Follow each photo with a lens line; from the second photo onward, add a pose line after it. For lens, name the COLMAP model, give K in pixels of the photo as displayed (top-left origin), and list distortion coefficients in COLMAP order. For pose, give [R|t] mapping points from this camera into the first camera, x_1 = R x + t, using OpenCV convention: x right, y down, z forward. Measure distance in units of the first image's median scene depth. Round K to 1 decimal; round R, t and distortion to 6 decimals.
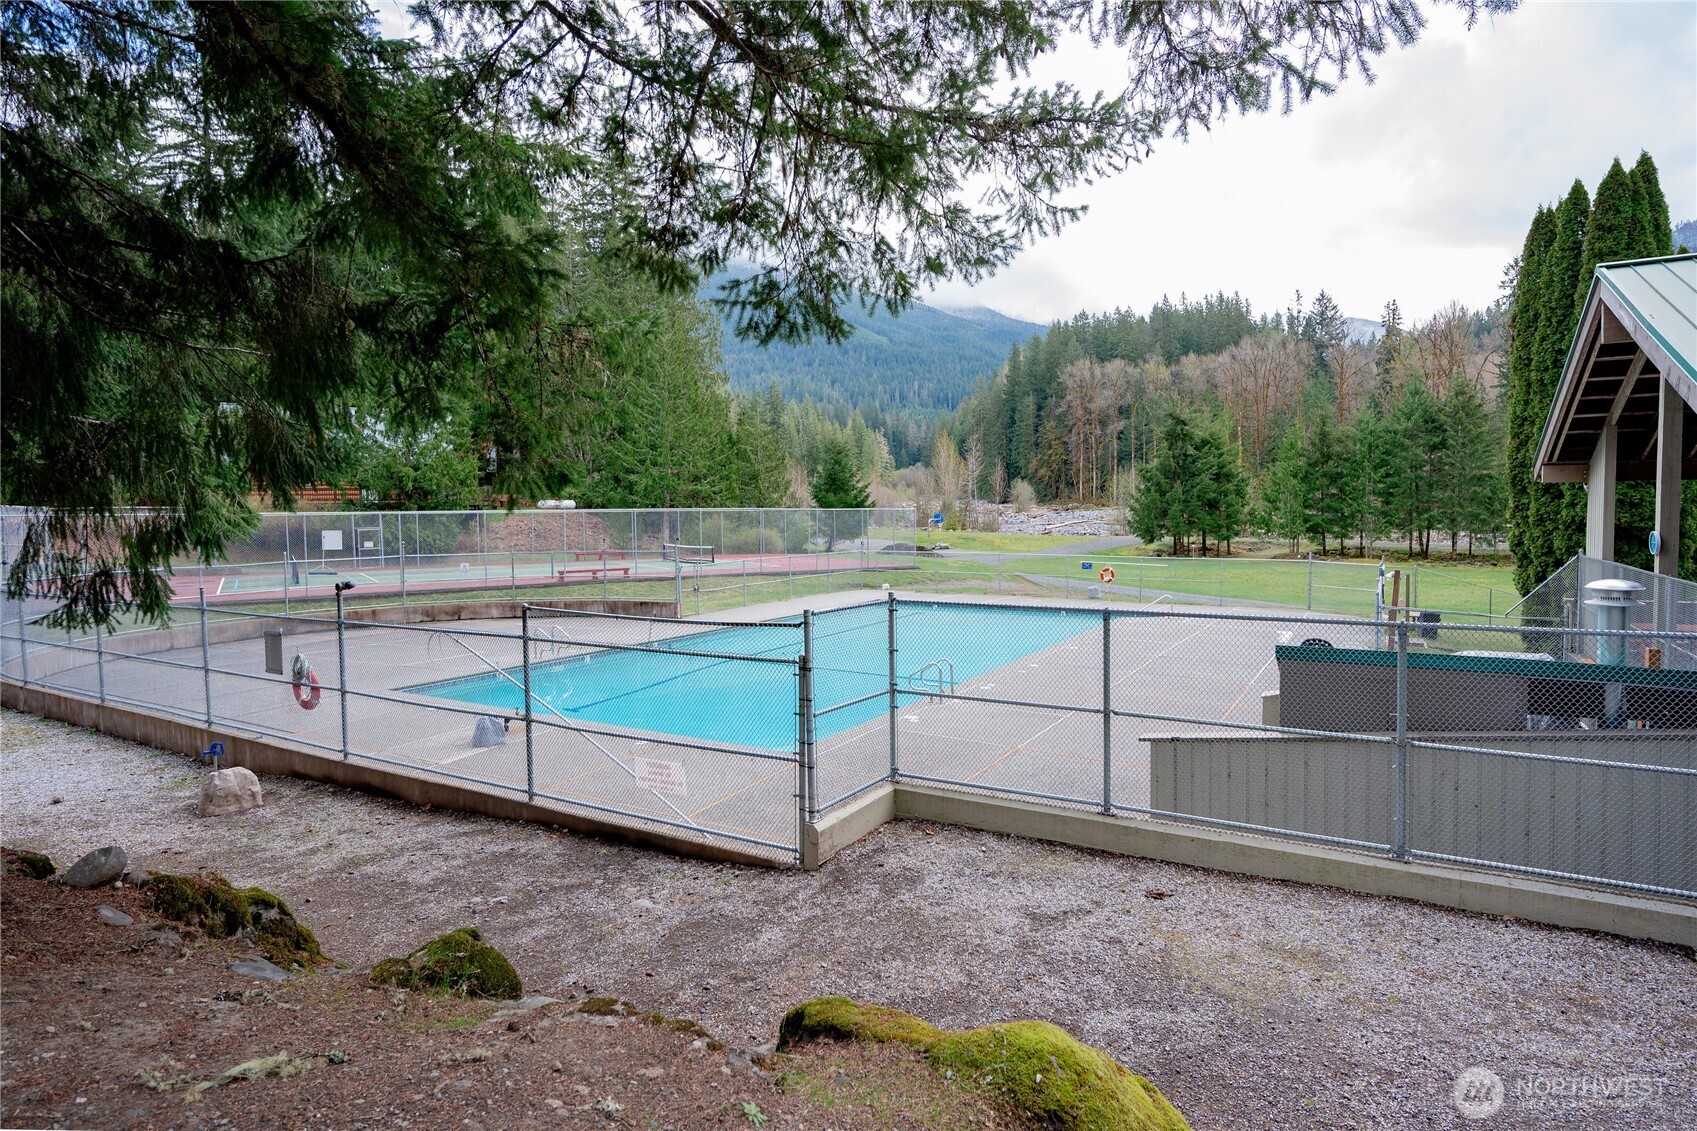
lens RADIAL K [[917.7, 0, 848.5], [0, 917.7, 565.5], [0, 0, 1]] dist [0.000310, -0.000010]
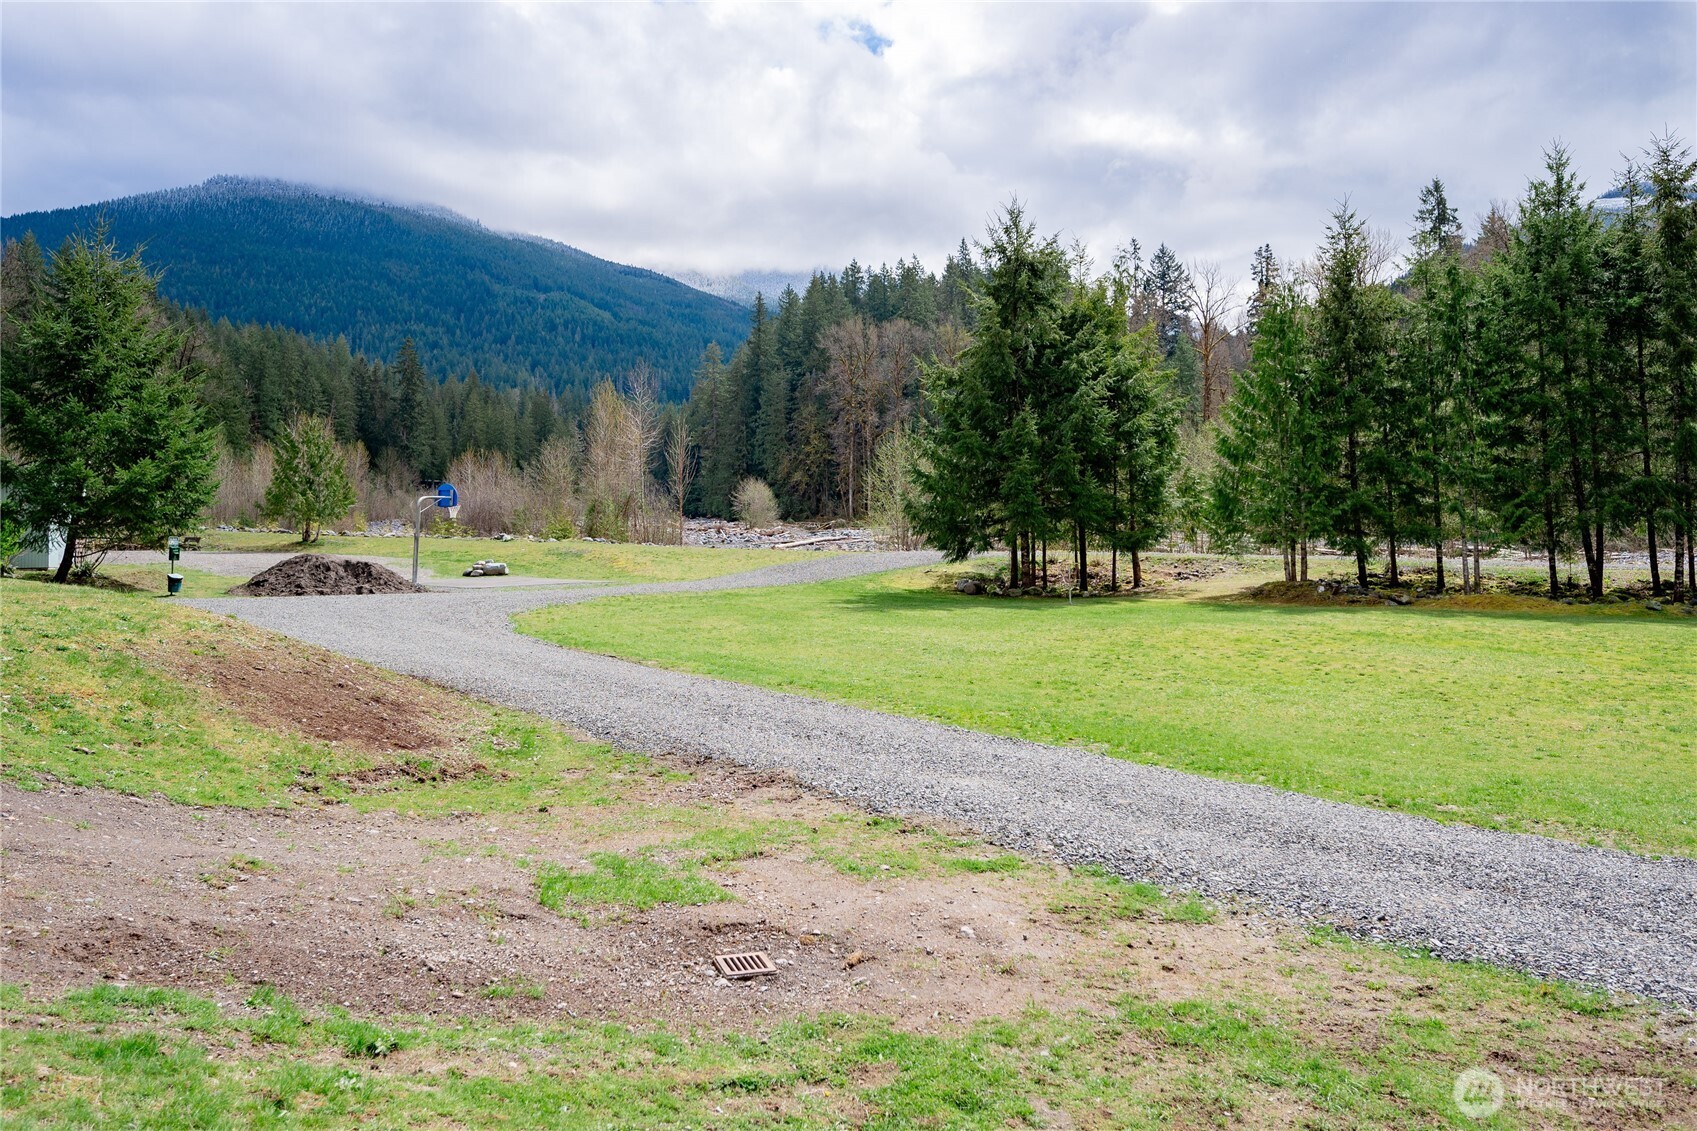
lens RADIAL K [[1065.9, 0, 848.5], [0, 1065.9, 565.5], [0, 0, 1]] dist [-0.000439, 0.000005]
pose [[0.973903, 0.005853, 0.226889, 0.070970], [0.004256, 0.999021, -0.044039, -0.000724], [-0.226925, 0.043856, 0.972924, 0.224758]]
